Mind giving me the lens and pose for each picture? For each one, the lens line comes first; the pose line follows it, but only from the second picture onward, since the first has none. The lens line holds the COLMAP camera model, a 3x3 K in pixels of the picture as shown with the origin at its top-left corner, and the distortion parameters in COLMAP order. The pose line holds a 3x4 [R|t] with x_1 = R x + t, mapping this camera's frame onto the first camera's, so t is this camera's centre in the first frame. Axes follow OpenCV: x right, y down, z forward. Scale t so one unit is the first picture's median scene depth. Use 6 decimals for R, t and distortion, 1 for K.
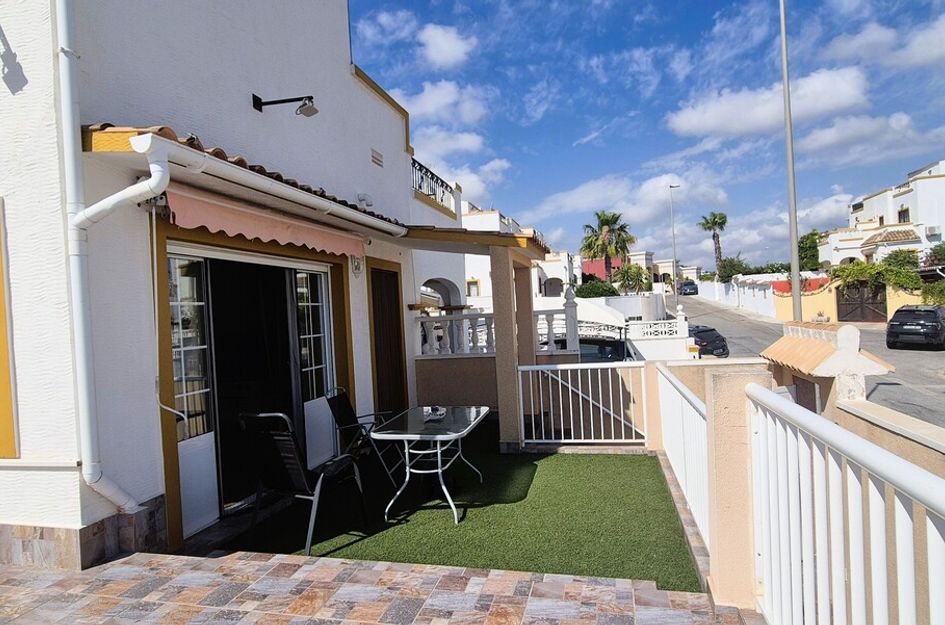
lens RADIAL K [[560.6, 0, 473.5], [0, 560.6, 316.9], [0, 0, 1]] dist [0.001526, -0.000732]
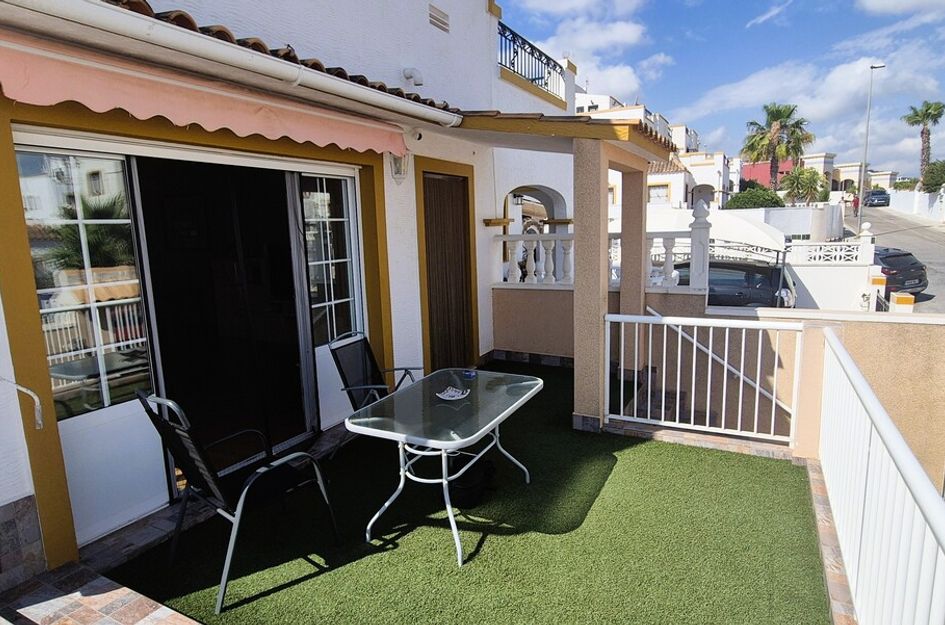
lens RADIAL K [[560.6, 0, 473.5], [0, 560.6, 316.9], [0, 0, 1]] dist [0.001526, -0.000732]
pose [[0.969935, 0.064731, -0.234596, 0.059783], [-0.025100, 0.985445, 0.168134, -0.017399], [0.242065, -0.157191, 0.957442, 0.199039]]
